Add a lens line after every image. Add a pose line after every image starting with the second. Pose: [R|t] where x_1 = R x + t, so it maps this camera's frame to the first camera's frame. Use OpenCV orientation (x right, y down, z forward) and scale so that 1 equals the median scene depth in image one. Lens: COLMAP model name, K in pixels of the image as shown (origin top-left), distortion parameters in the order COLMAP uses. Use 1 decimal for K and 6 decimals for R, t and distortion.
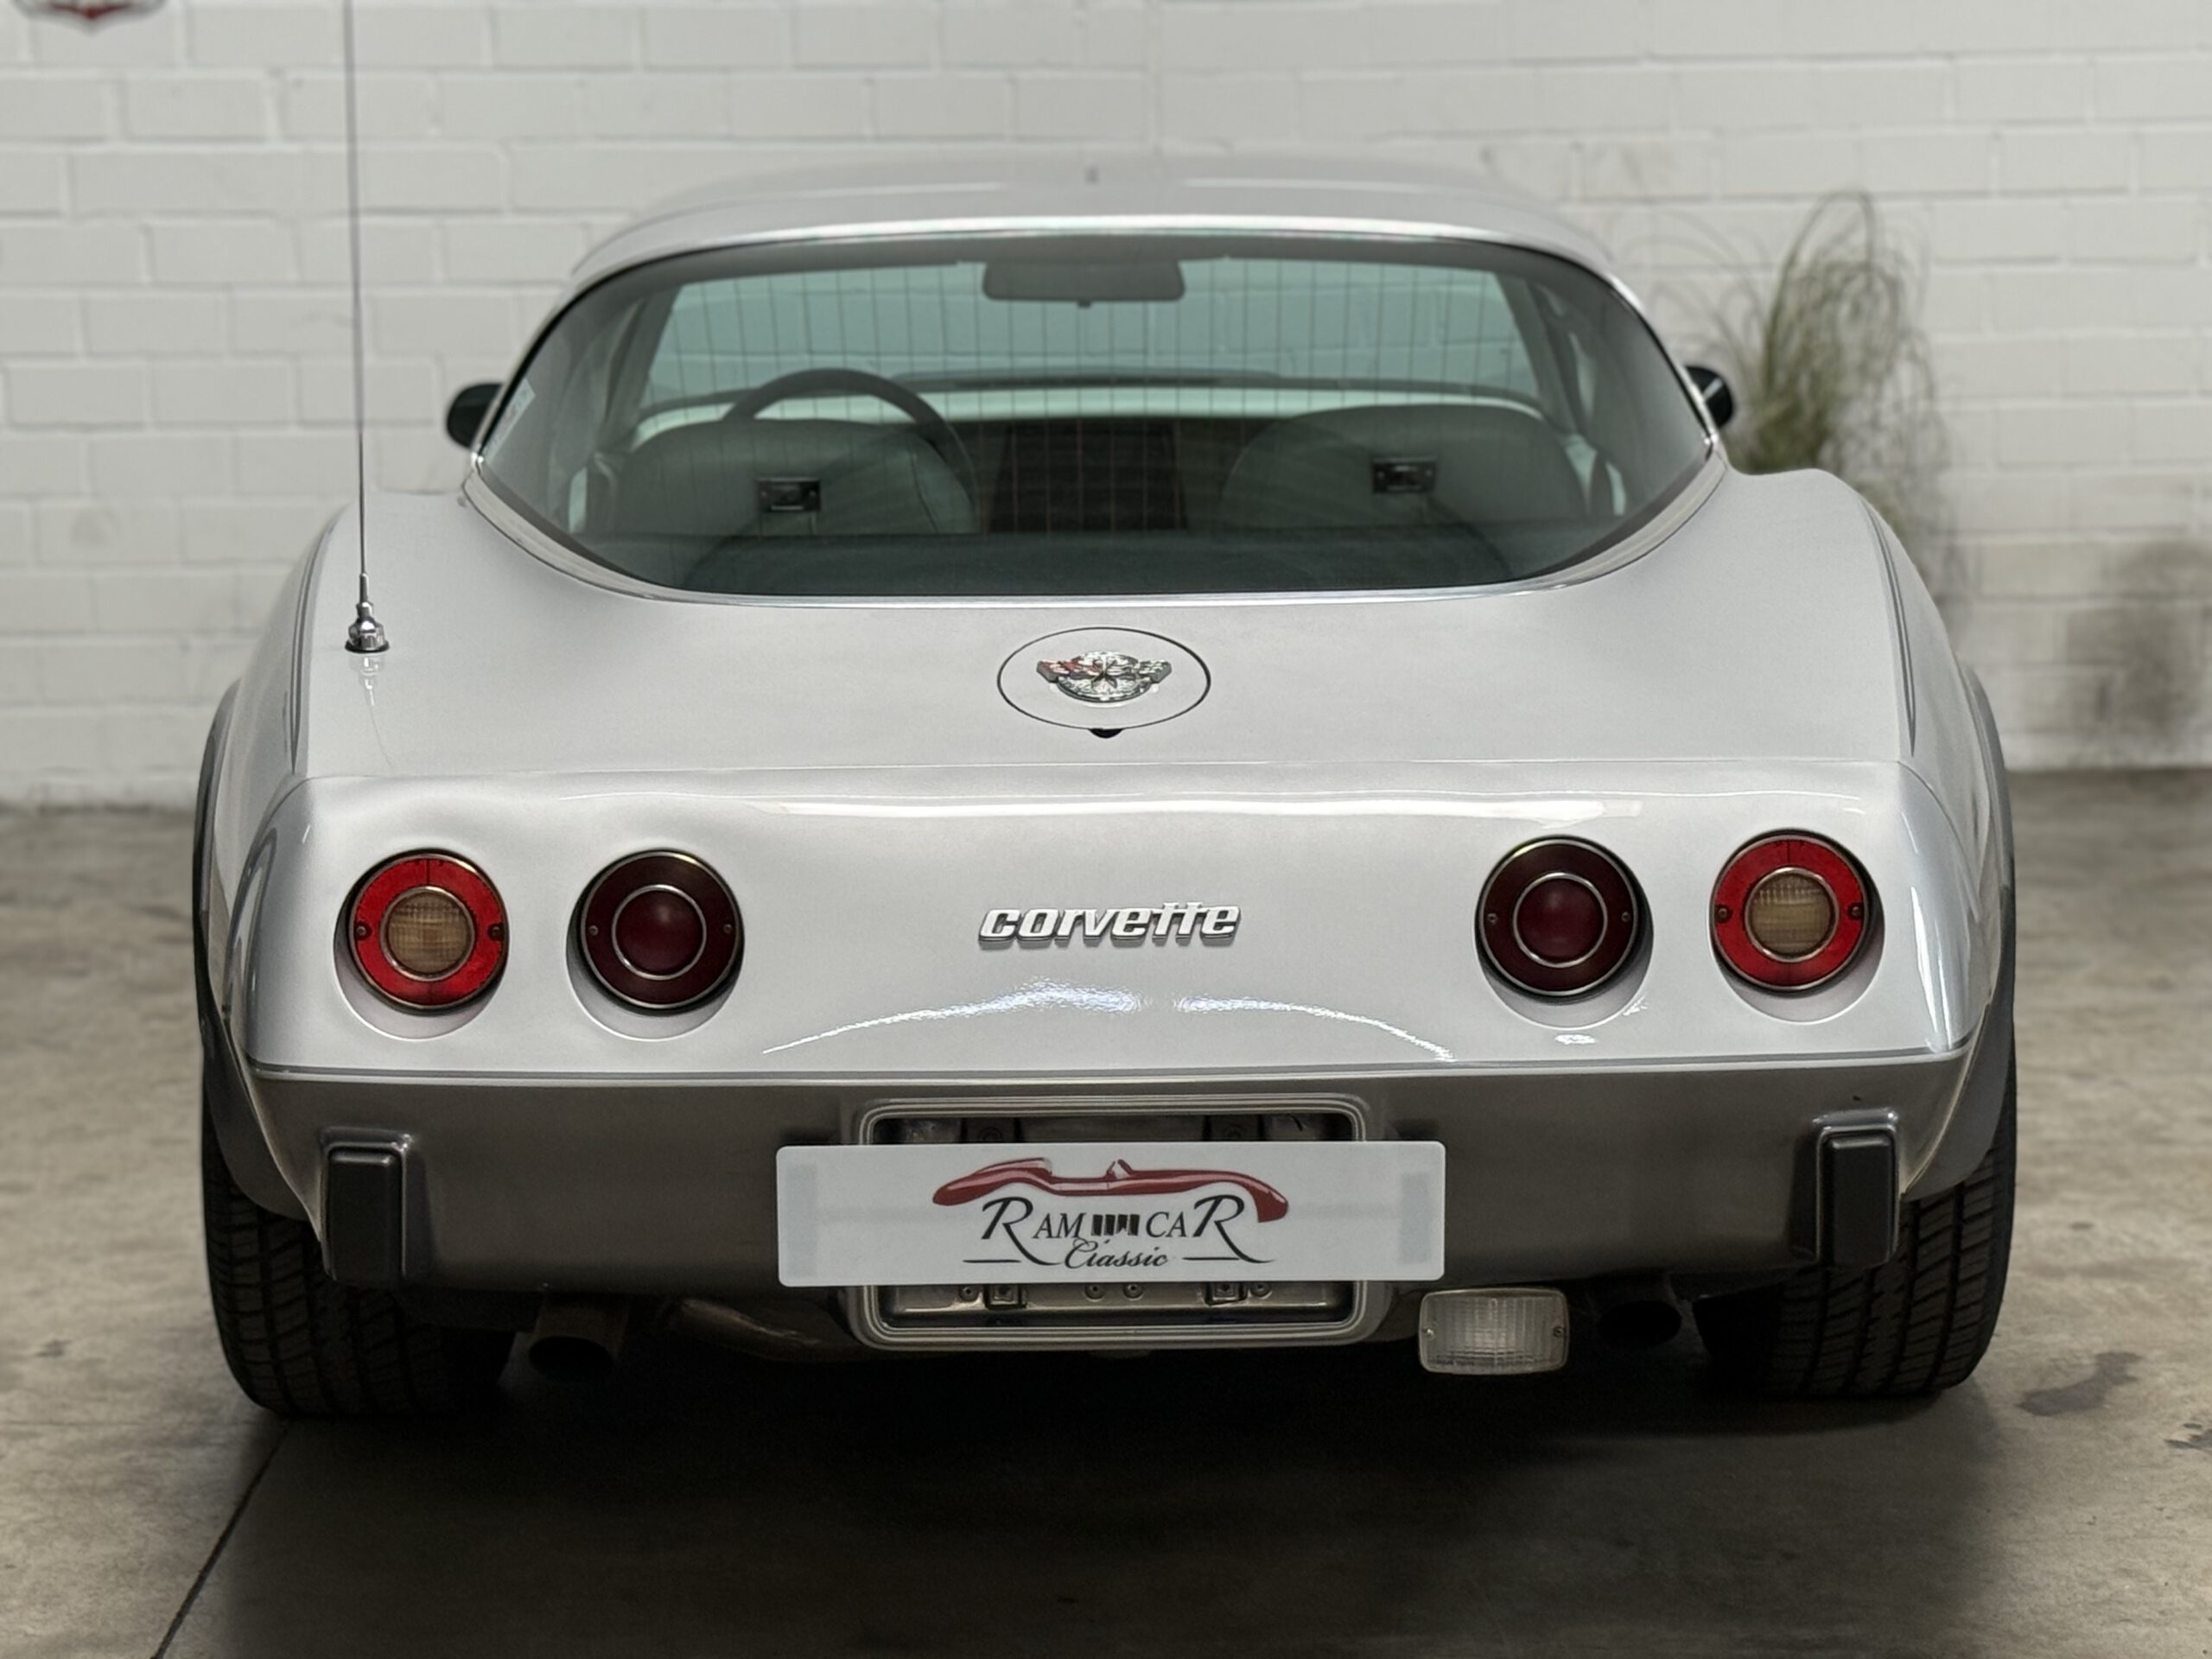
lens RADIAL K [[4741.8, 0, 1106.0], [0, 4741.8, 829.5], [0, 0, 1]] dist [0.105362, 0.340418]
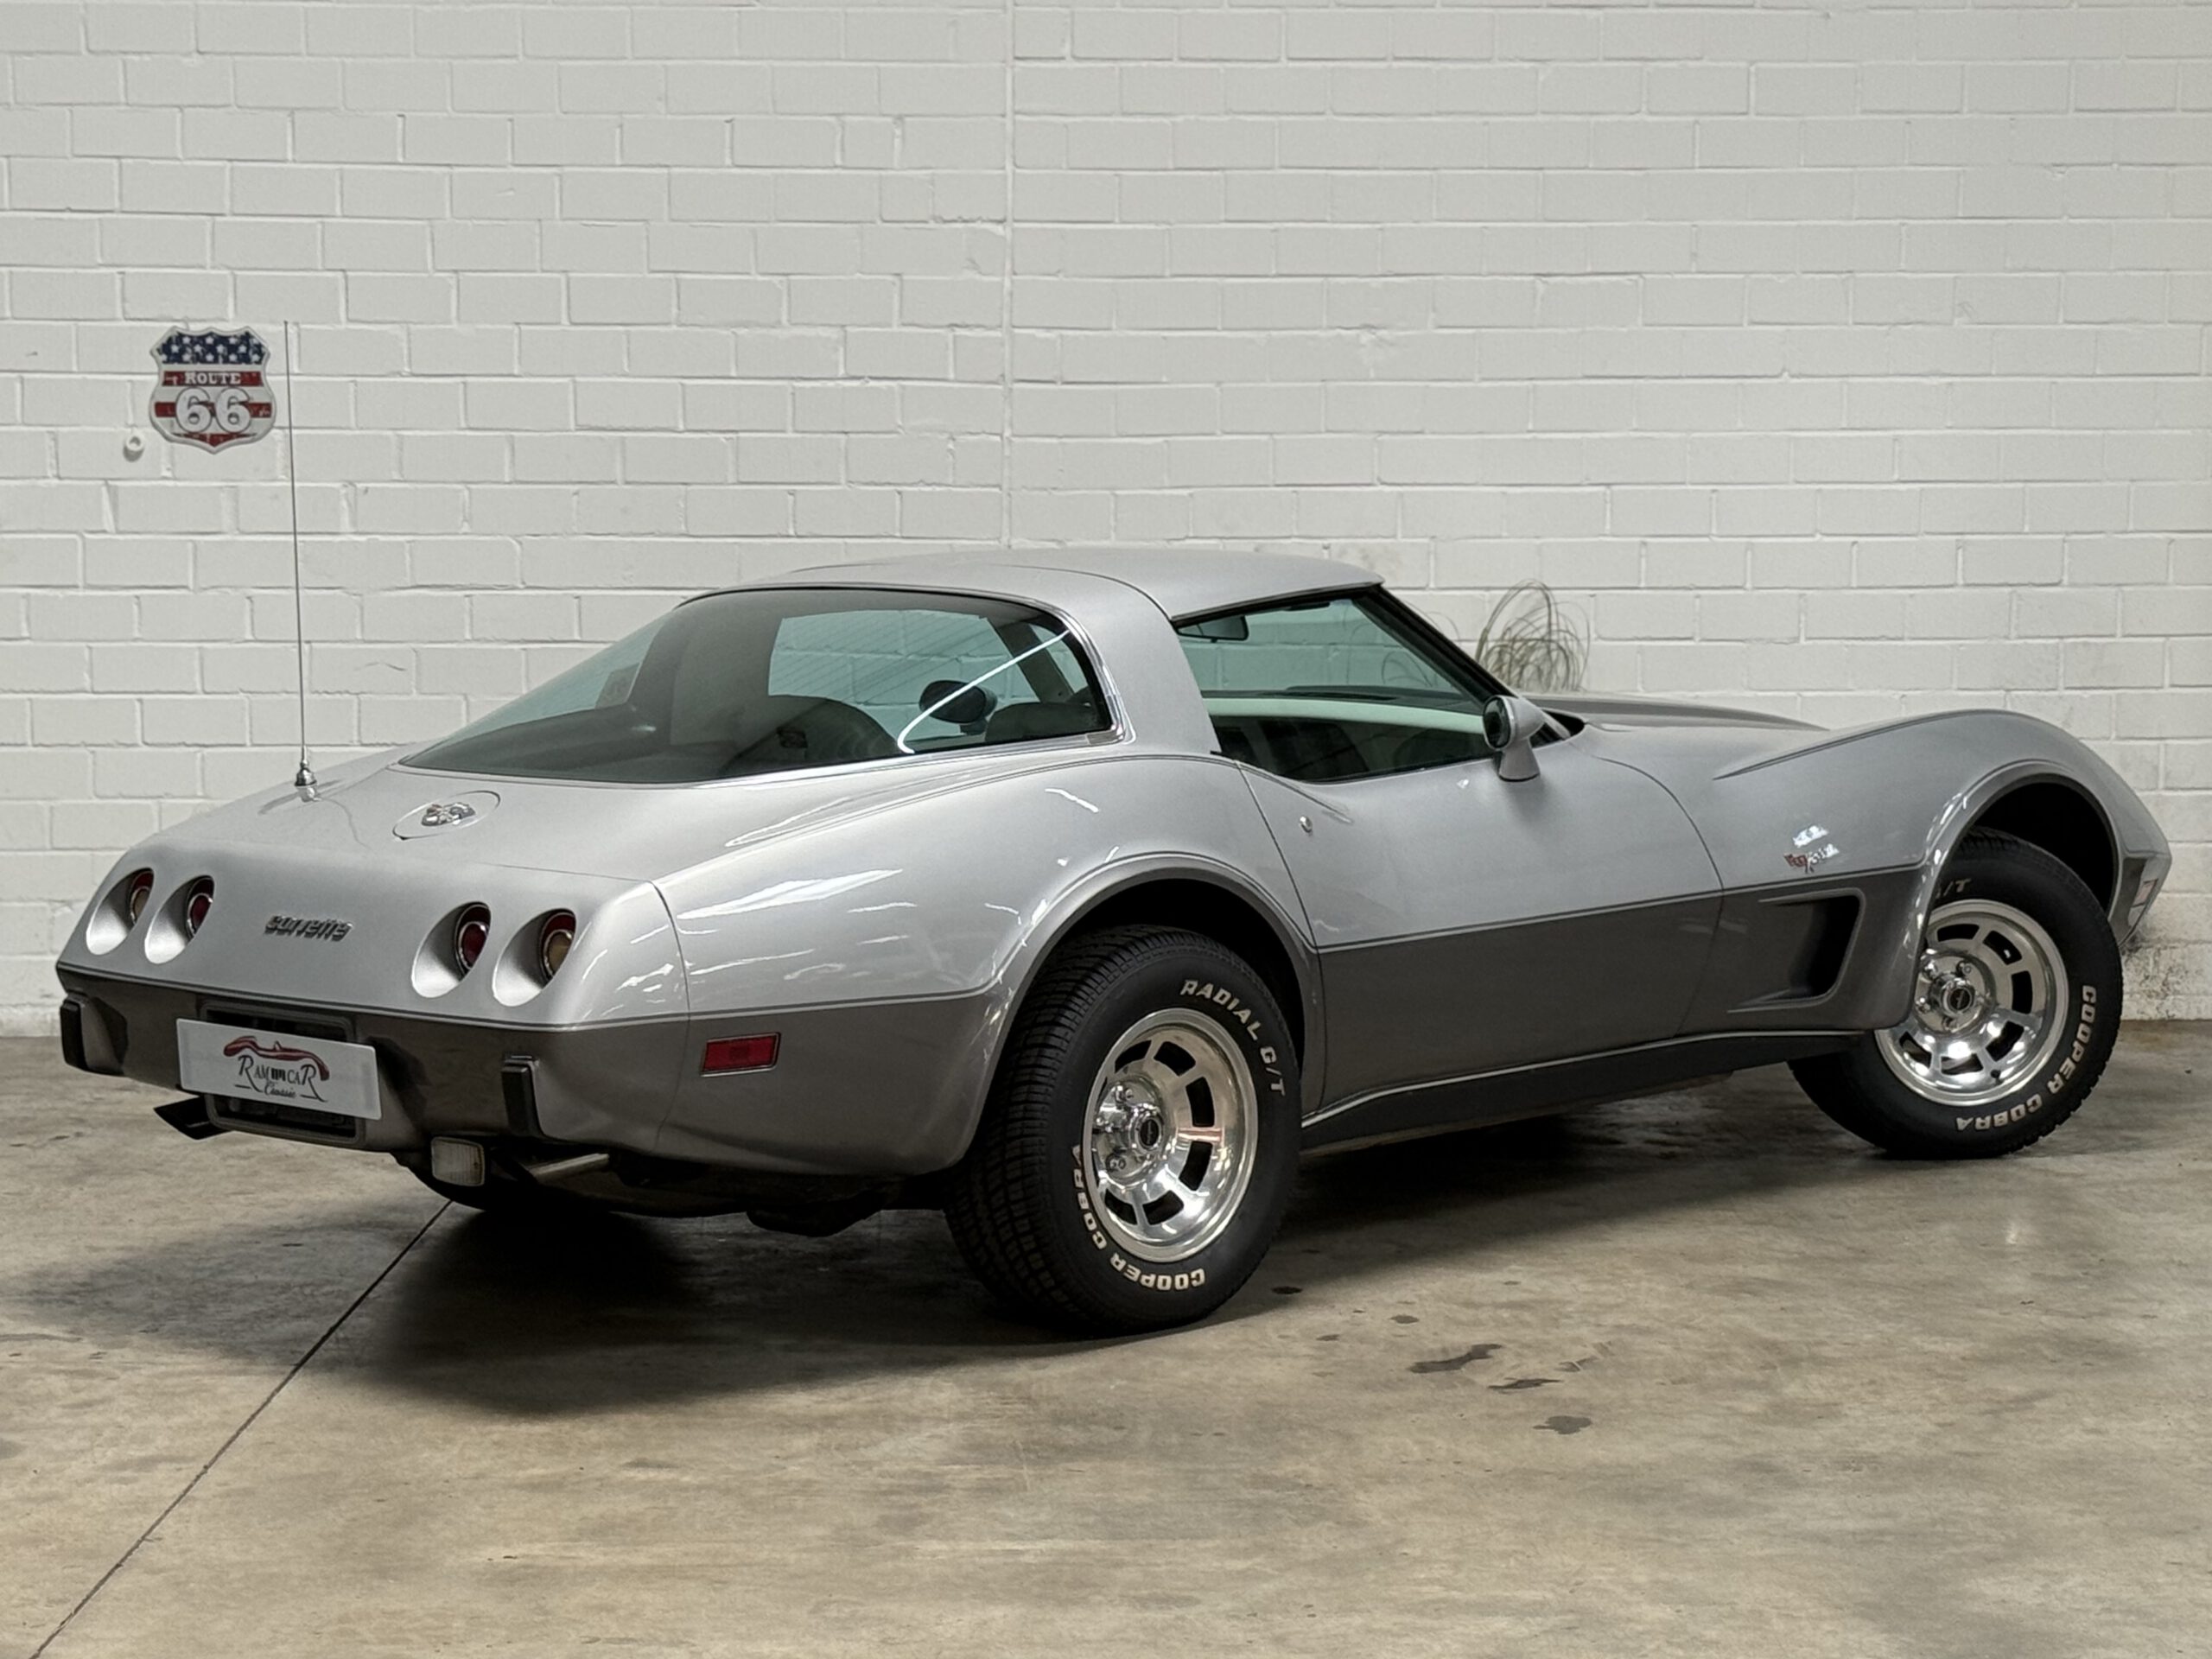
lens RADIAL K [[4725.0, 0, 1106.0], [0, 4725.0, 829.5], [0, 0, 1]] dist [0.134691, 0.055534]
pose [[0.999602, 0.012416, -0.025315, 0.072734], [-0.014291, 0.997061, -0.075267, 0.035326], [0.024306, 0.075599, 0.996842, -0.313153]]
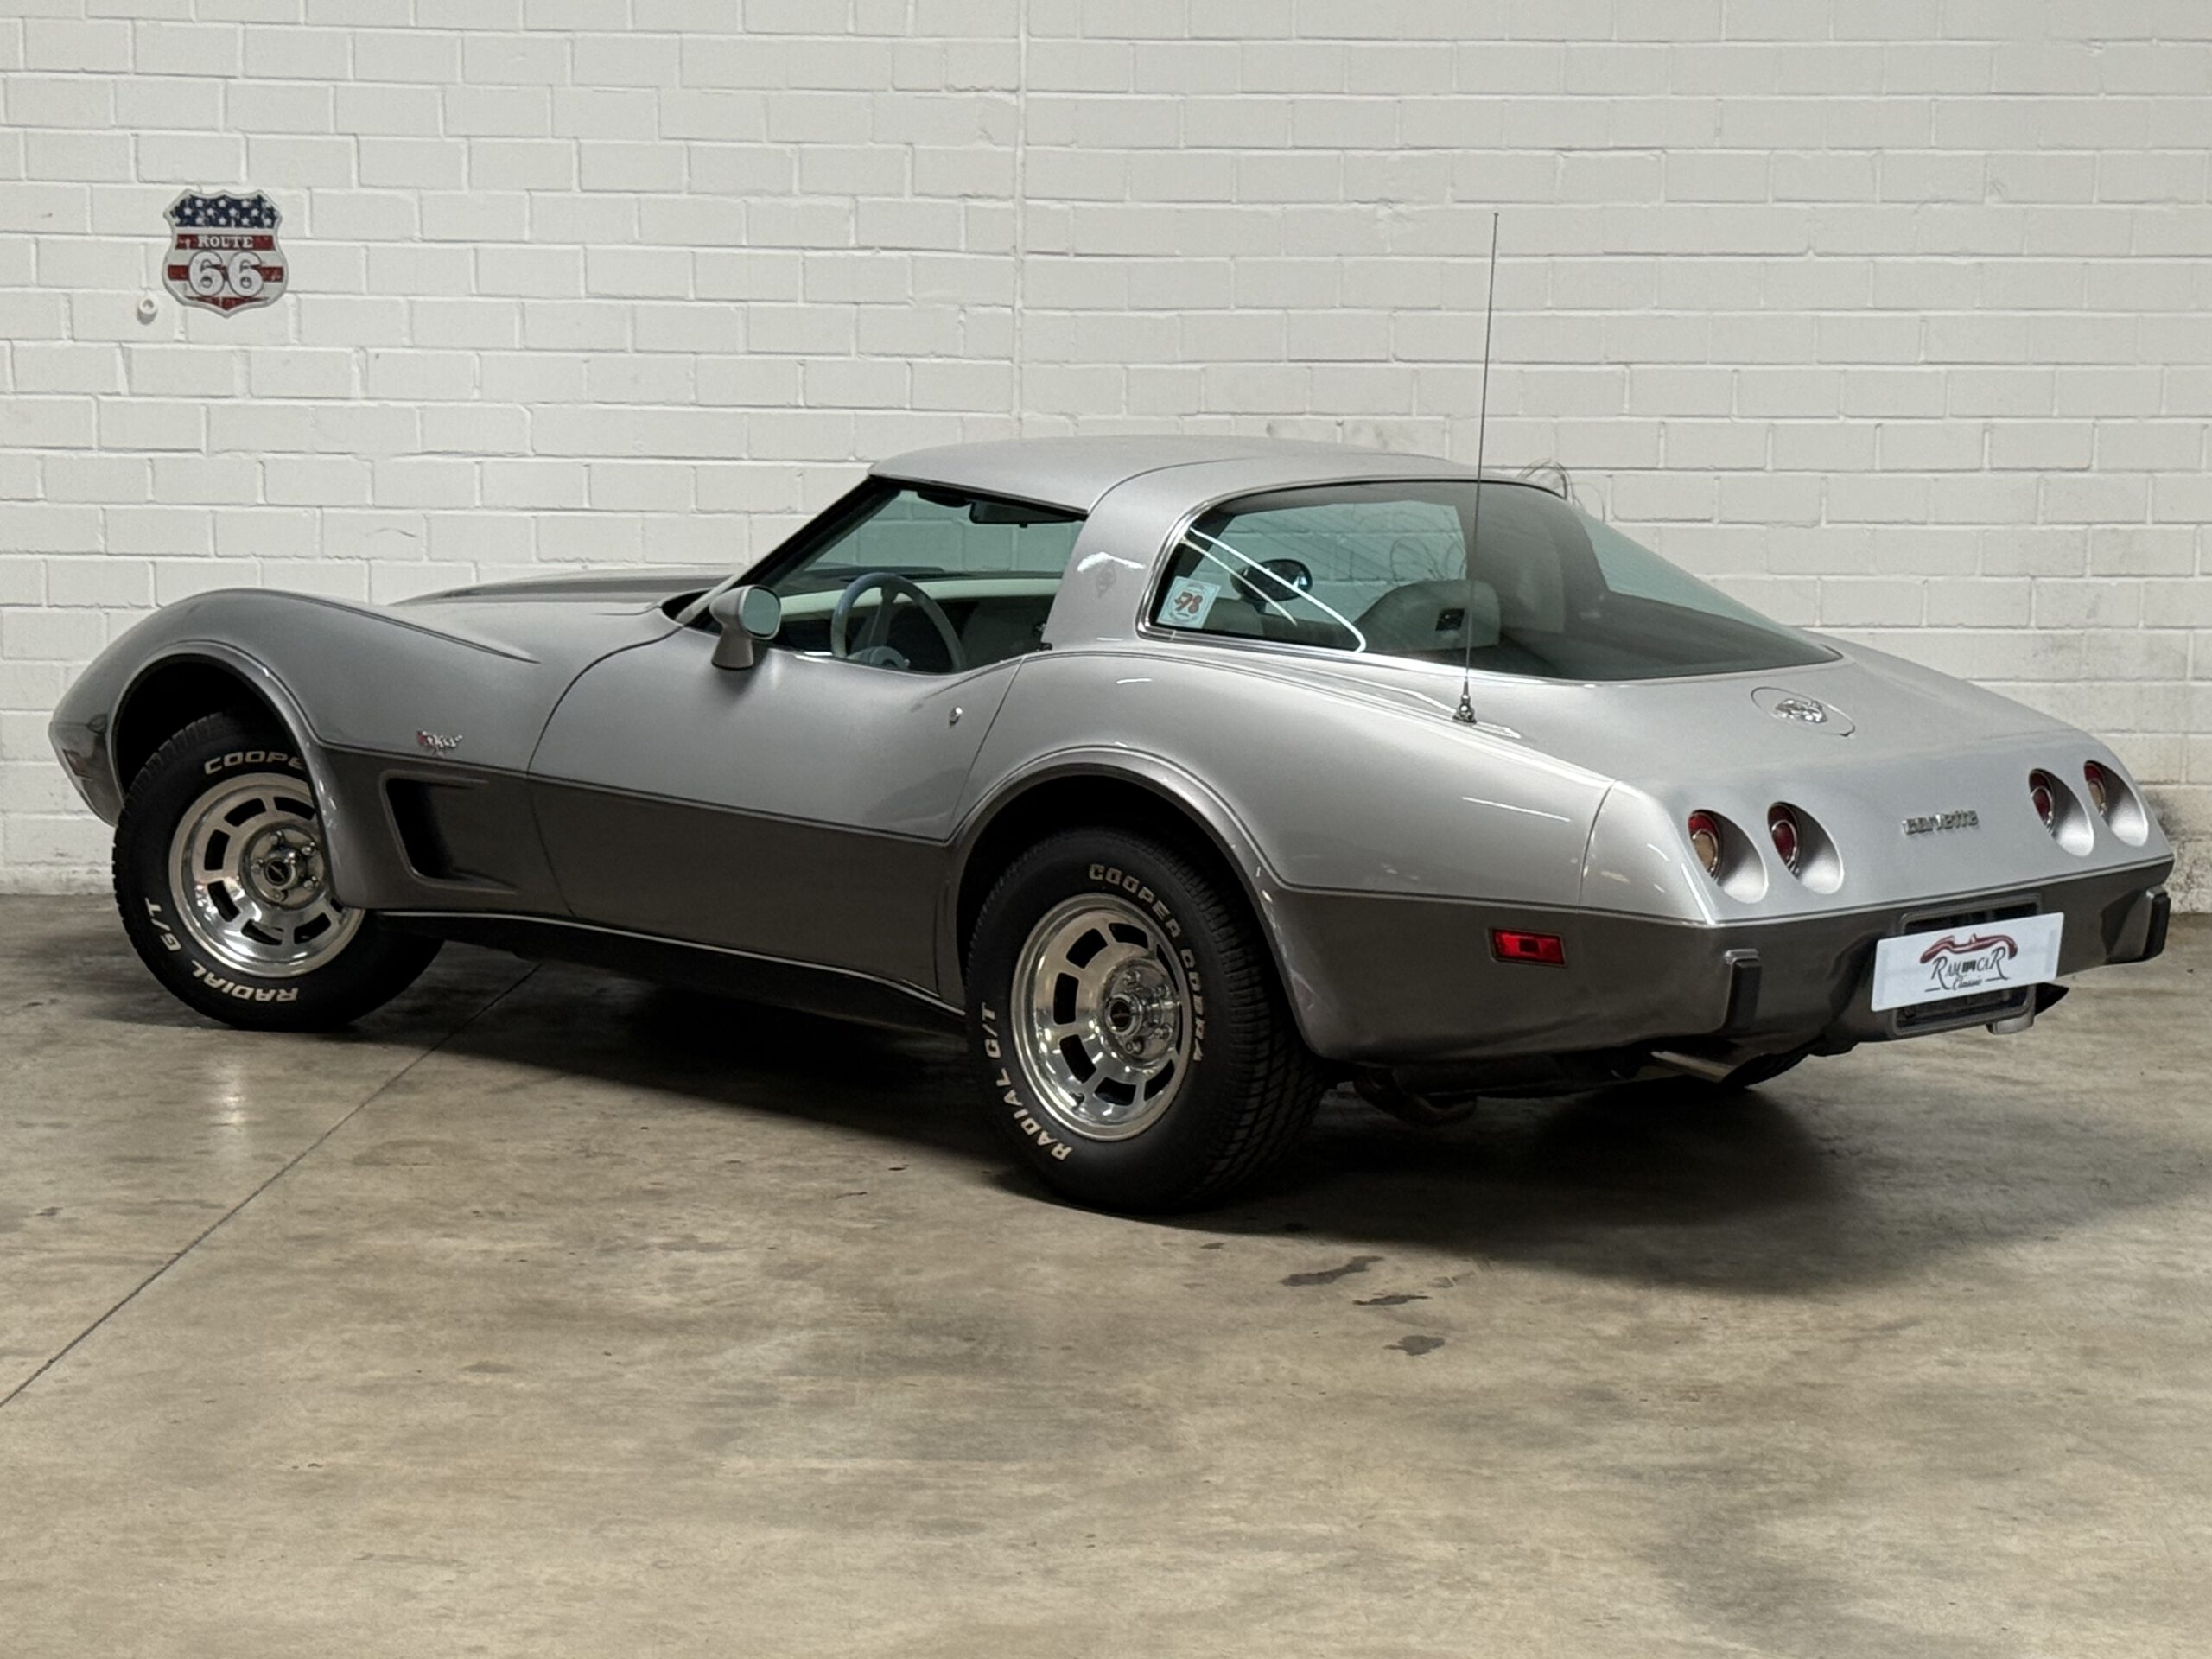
lens RADIAL K [[4725.0, 0, 1106.0], [0, 4725.0, 829.5], [0, 0, 1]] dist [0.134691, 0.055534]
pose [[0.996655, 0.029697, -0.076135, 0.138949], [-0.032505, 0.998826, -0.035909, 0.017380], [0.074979, 0.038264, 0.996451, -0.305713]]
